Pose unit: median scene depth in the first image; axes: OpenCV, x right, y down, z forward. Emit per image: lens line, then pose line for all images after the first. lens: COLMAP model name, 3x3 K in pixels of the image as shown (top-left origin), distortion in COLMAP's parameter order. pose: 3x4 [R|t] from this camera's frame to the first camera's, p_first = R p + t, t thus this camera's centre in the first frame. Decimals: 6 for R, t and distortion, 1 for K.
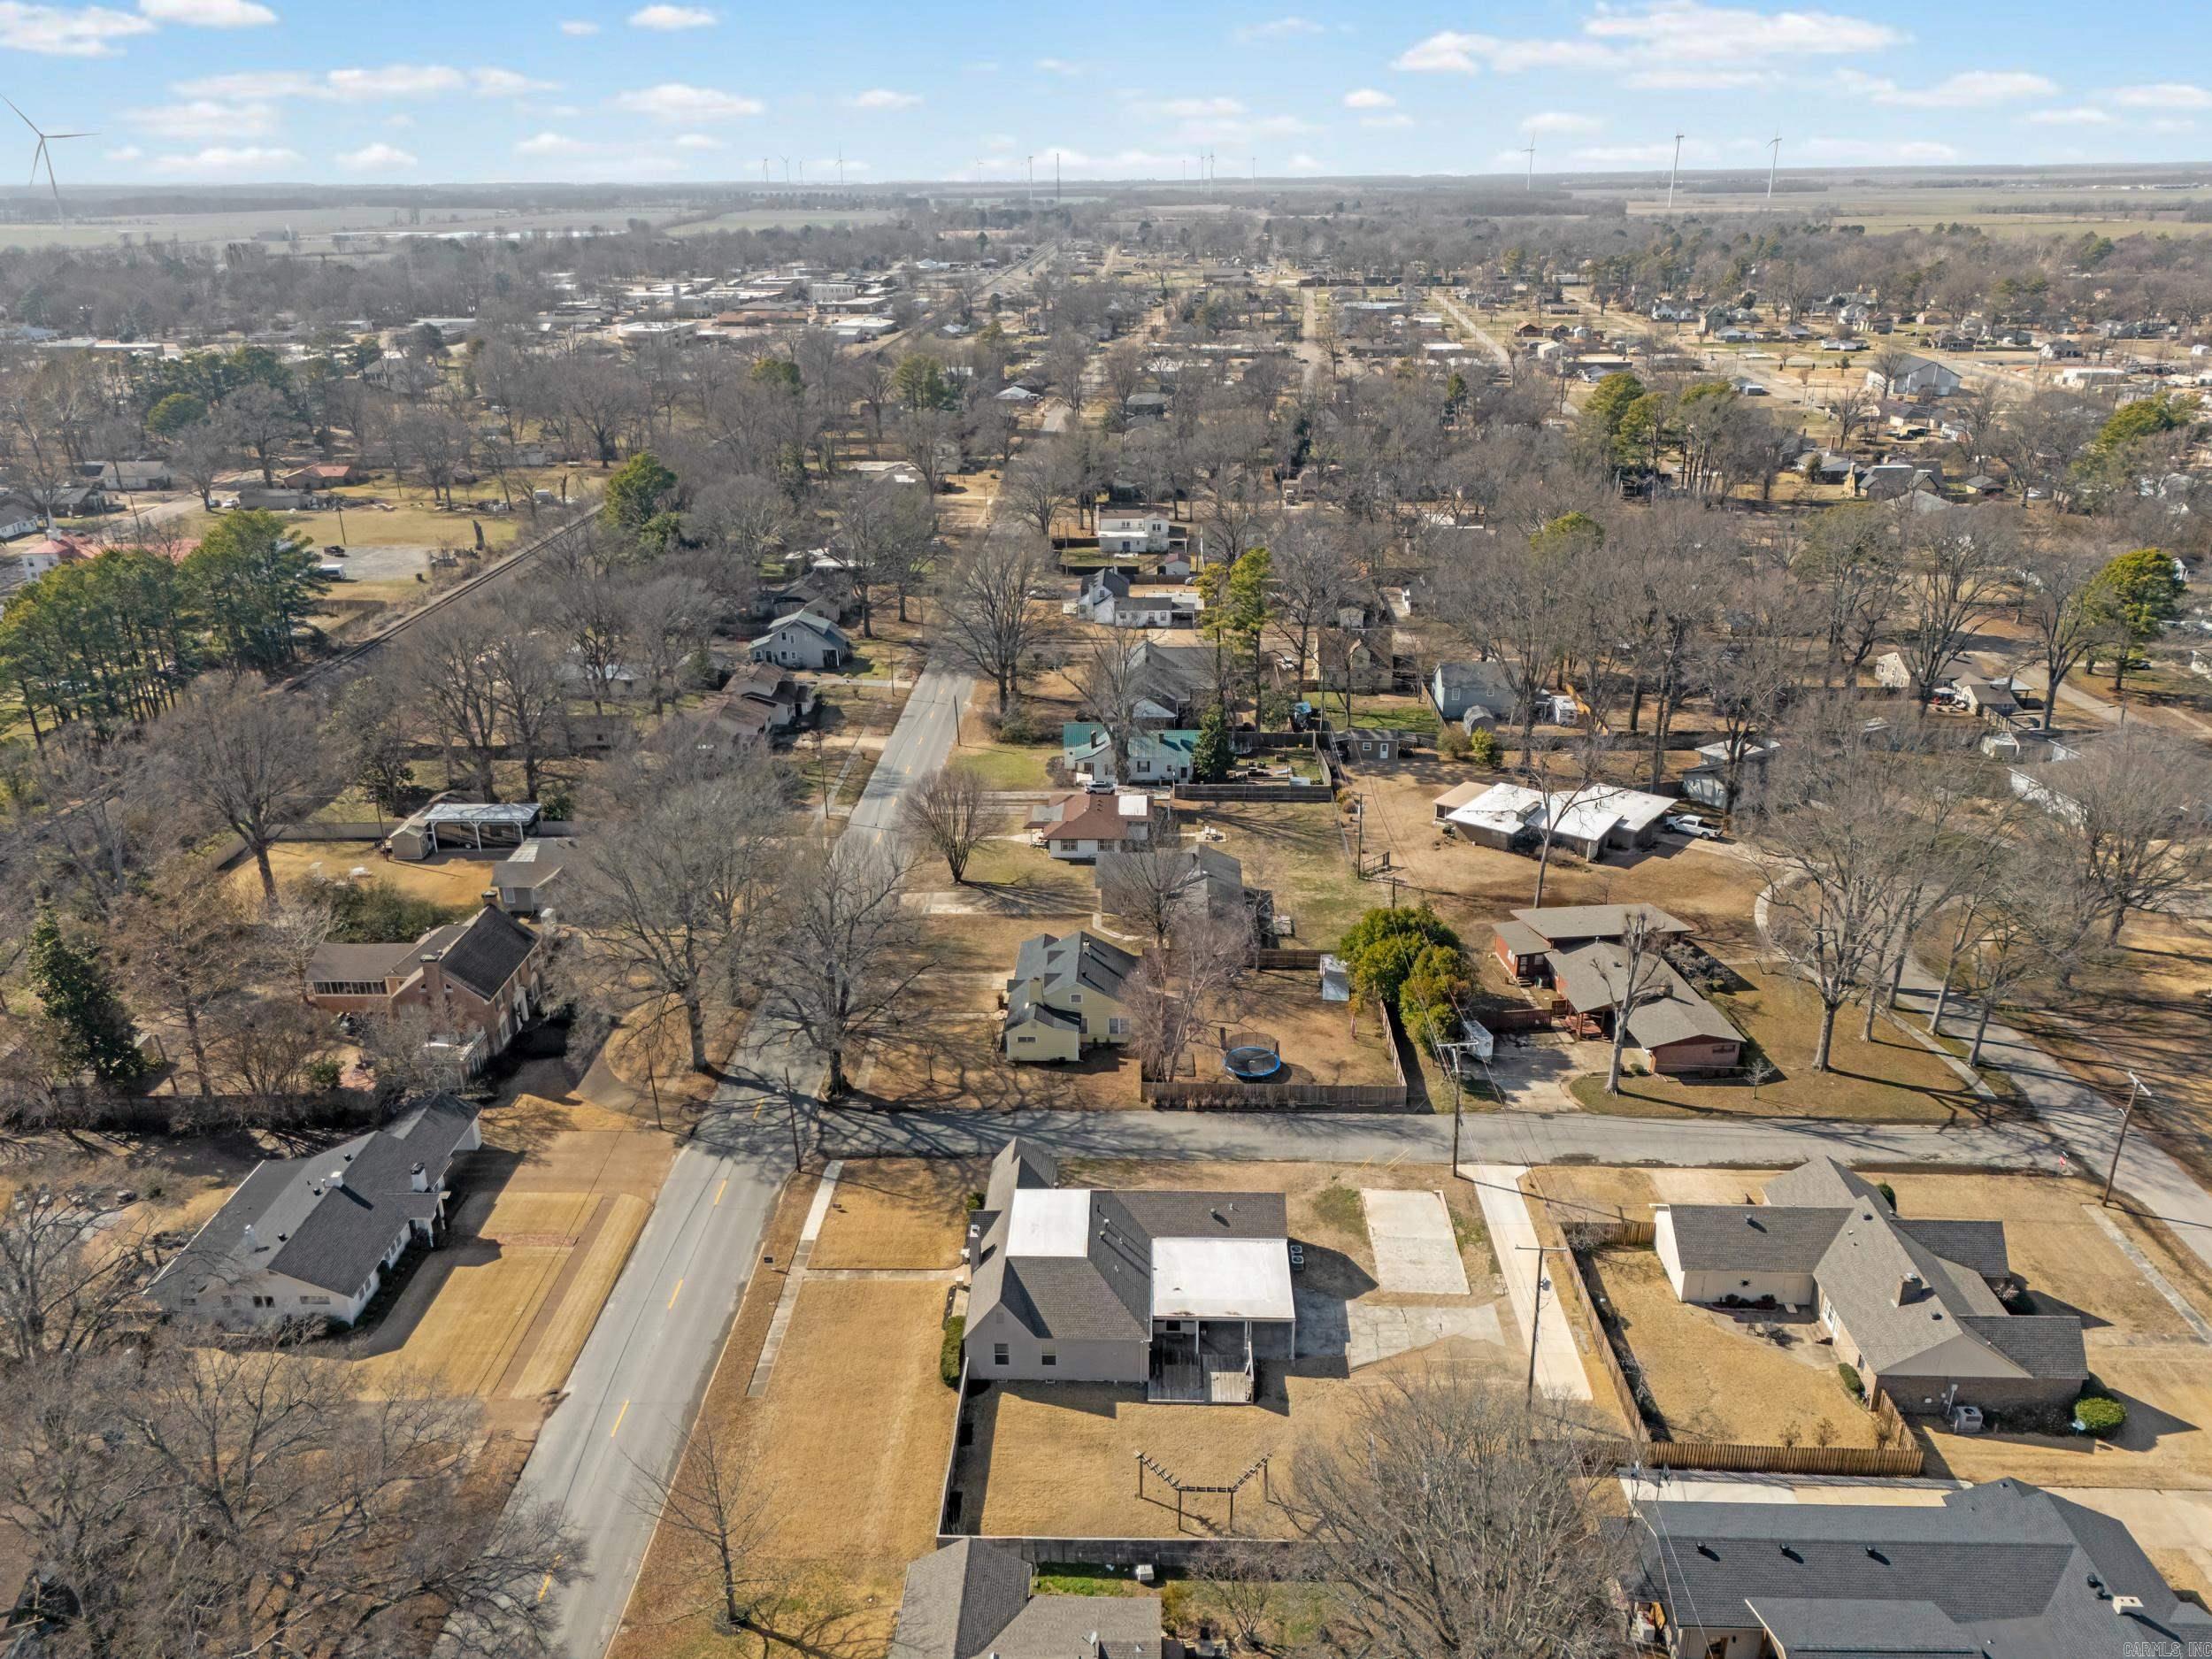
lens RADIAL K [[1662.9, 0, 1113.9], [0, 1662.9, 707.5], [0, 0, 1]] dist [0.087999, -0.075196]
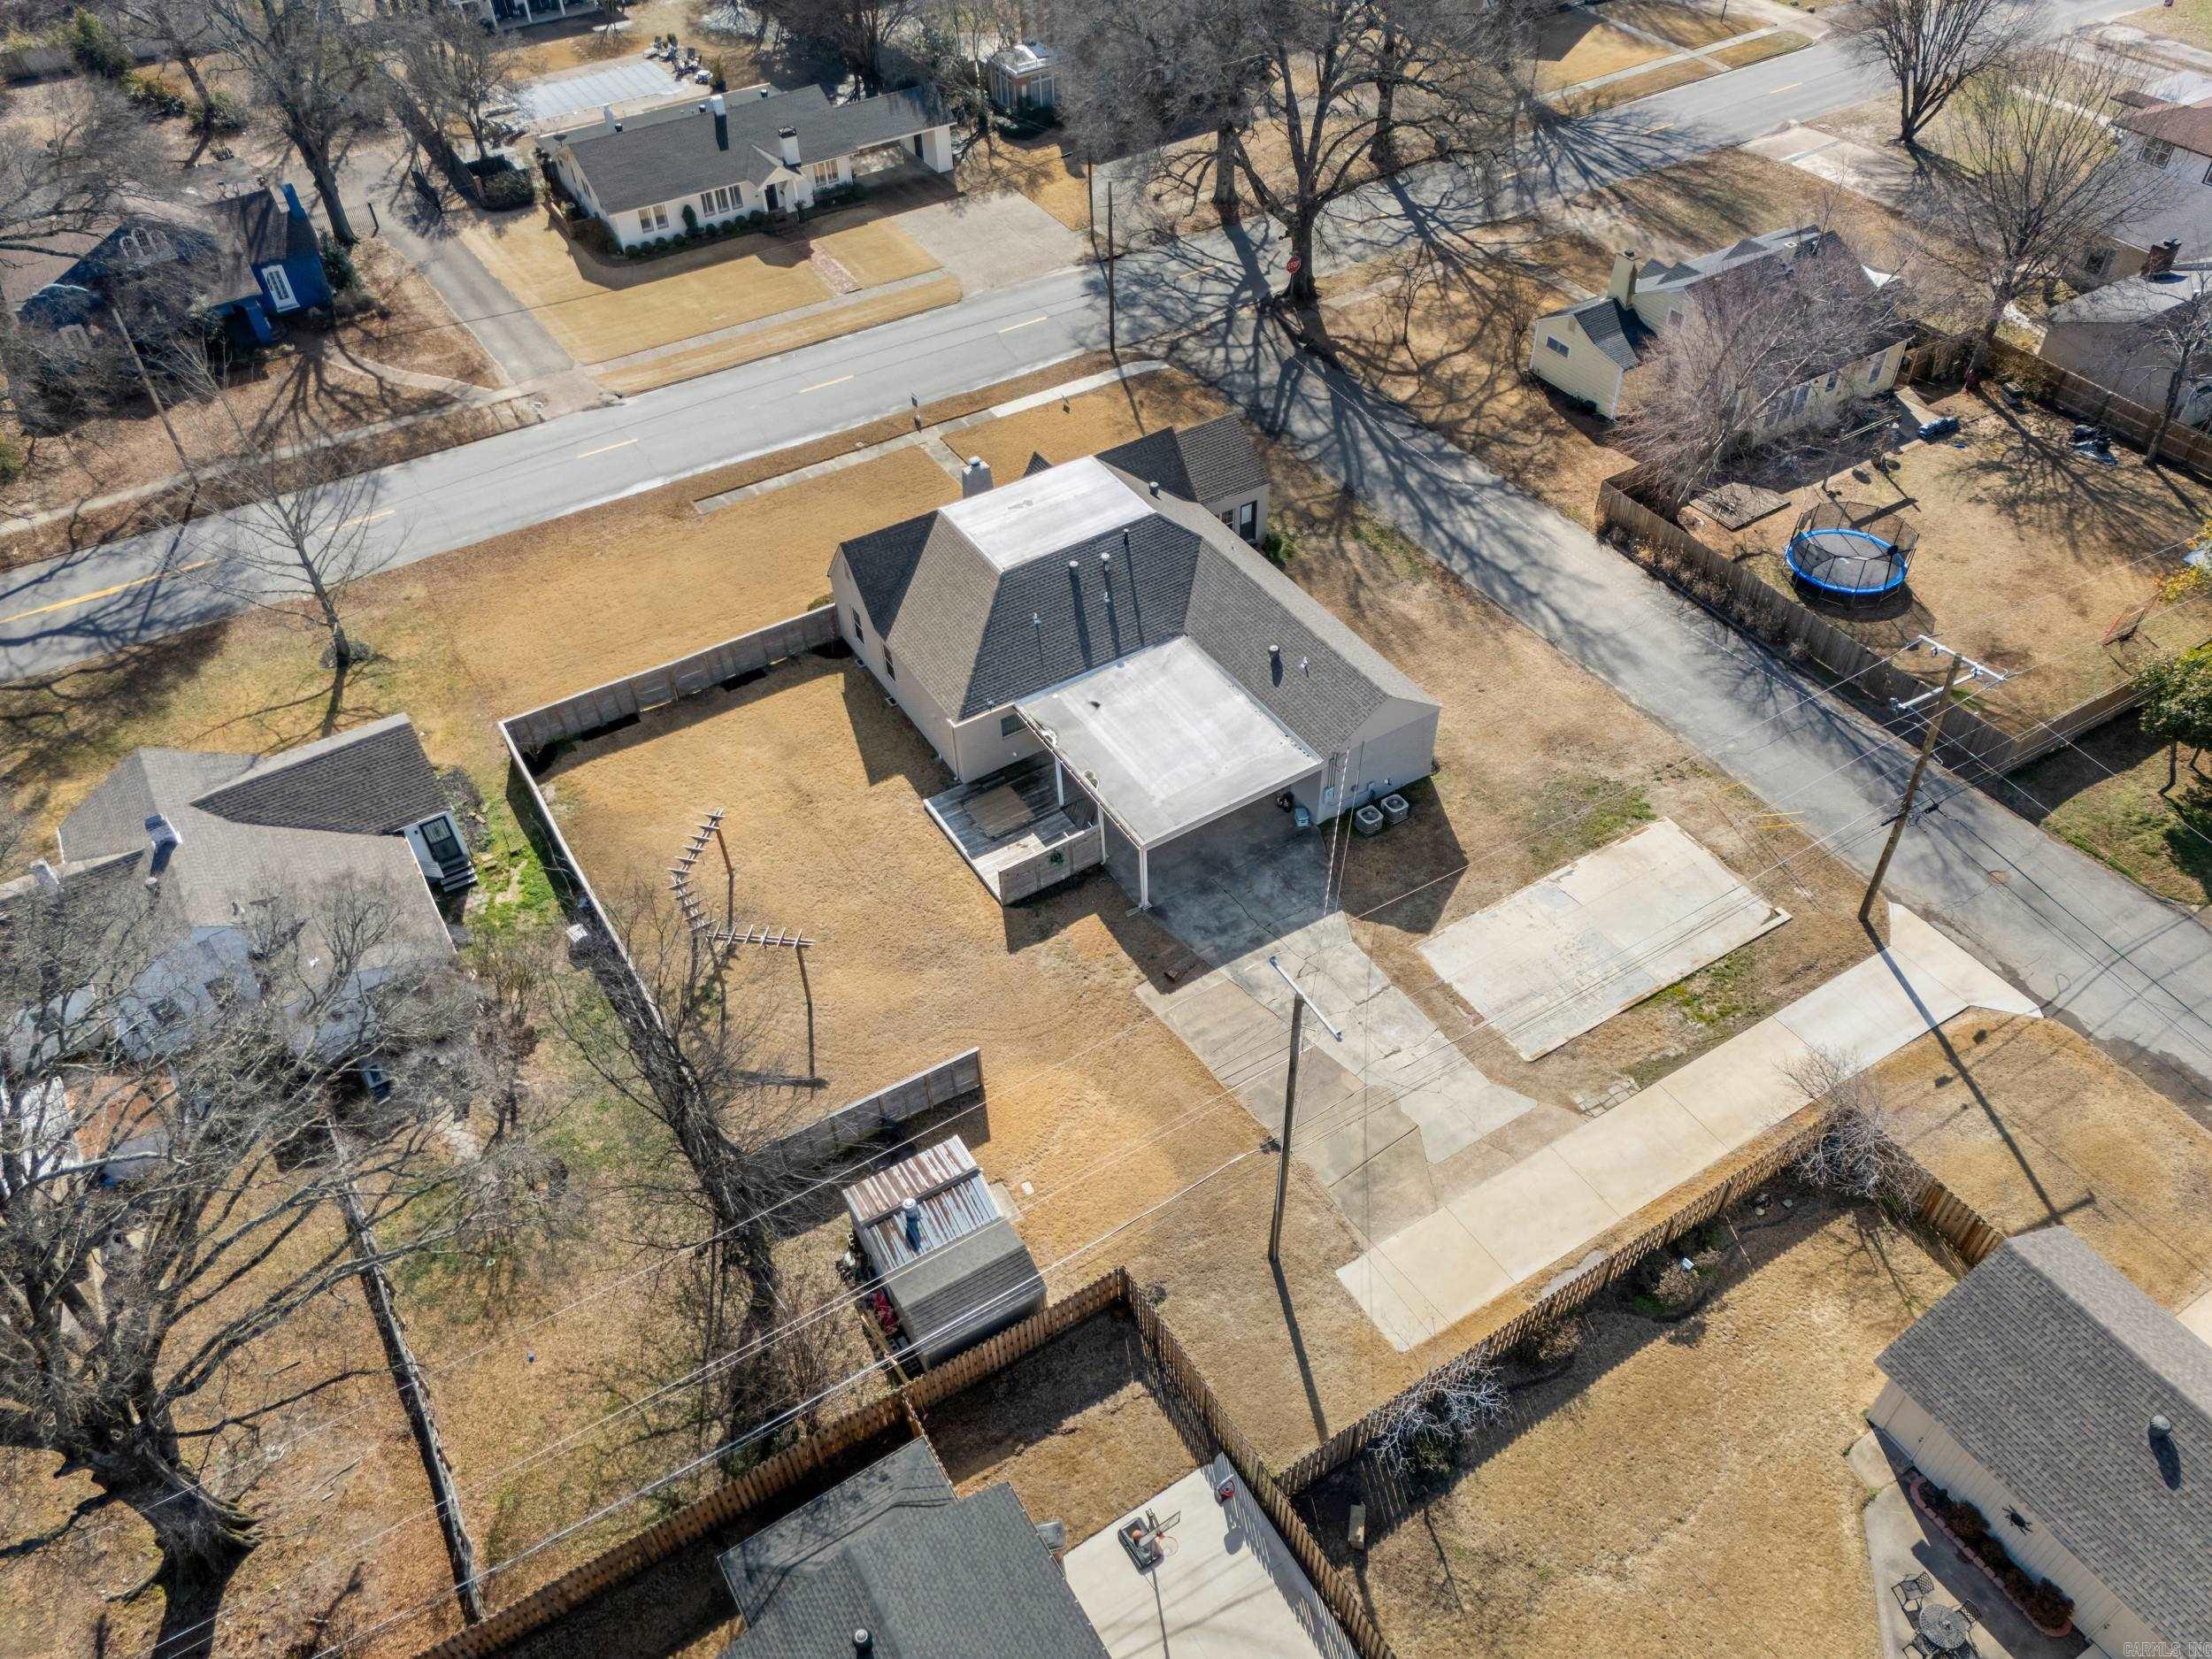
lens RADIAL K [[1608.9, 0, 1106.0], [0, 1608.9, 829.5], [0, 0, 1]] dist [0.077913, -0.066274]
pose [[0.546169, 0.581432, -0.603022, 0.335898], [-0.232194, 0.796750, 0.557921, 0.055673], [0.804851, -0.164701, 0.570165, 0.562771]]
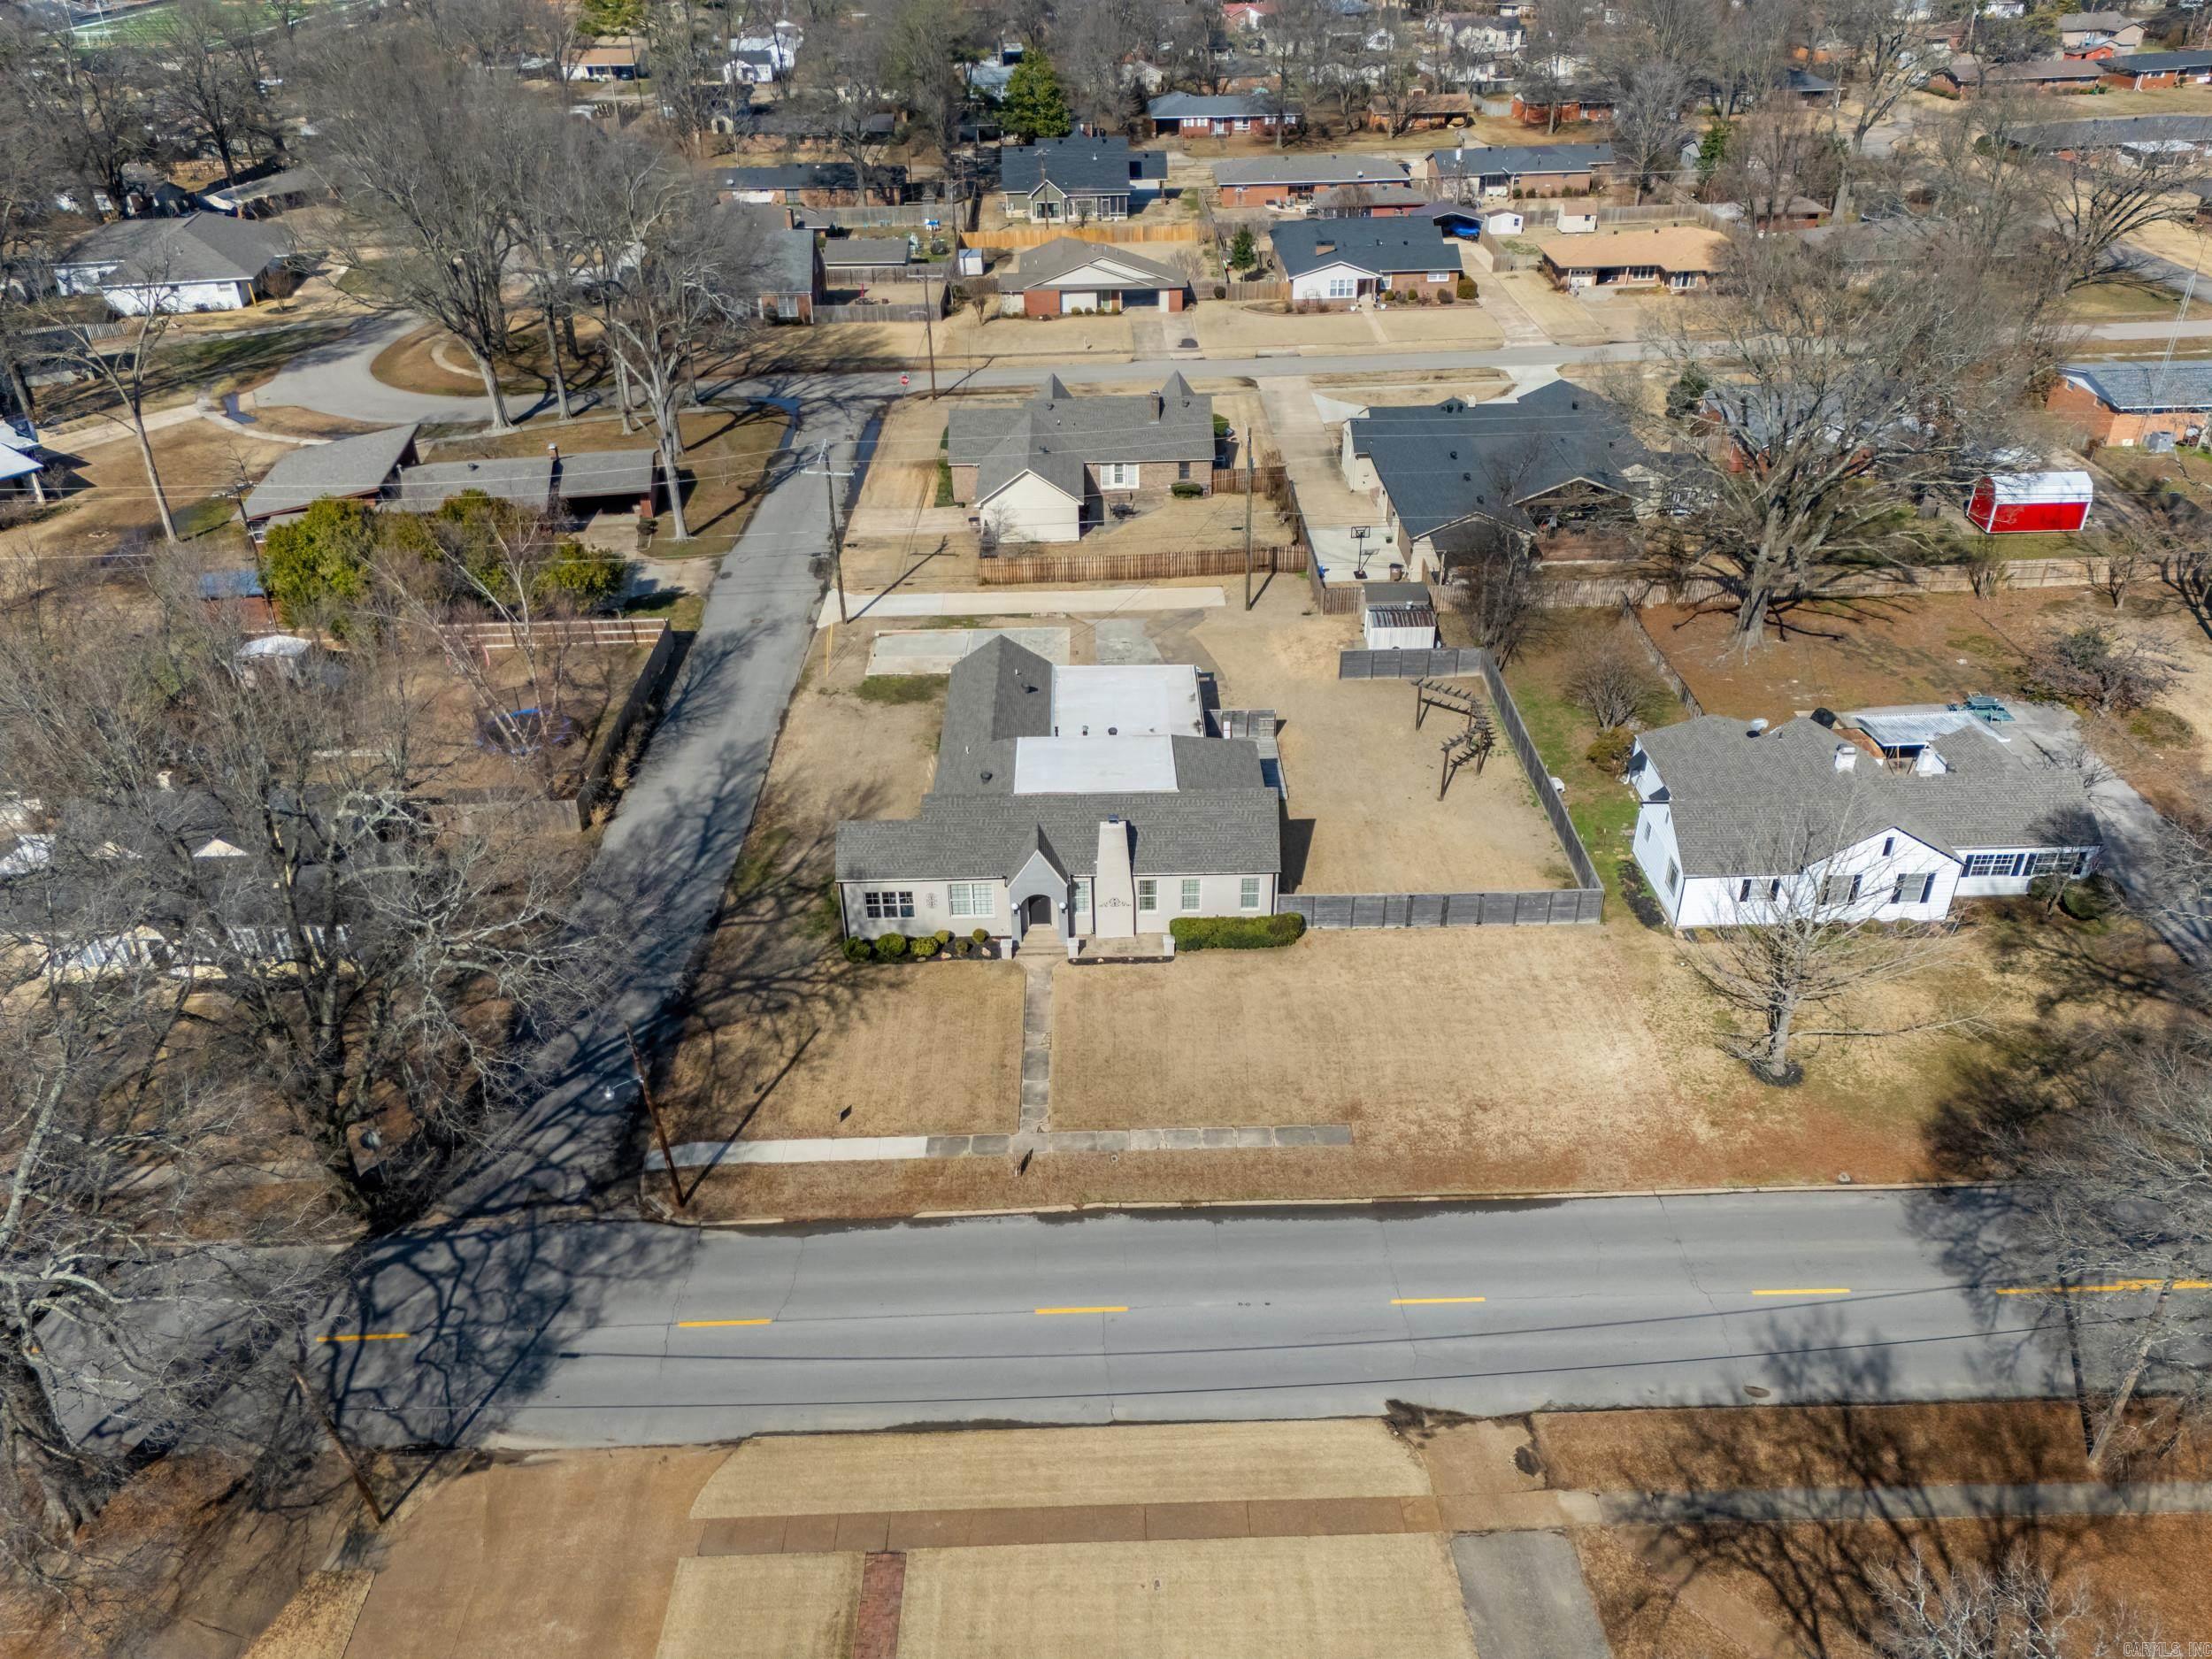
lens RADIAL K [[1608.9, 0, 1106.0], [0, 1608.9, 829.5], [0, 0, 1]] dist [0.077913, -0.066274]
pose [[-0.043386, -0.523085, 0.851176, -0.518757], [0.316917, 0.800770, 0.508262, -0.003992], [-0.947460, 0.291804, 0.131033, 0.779934]]
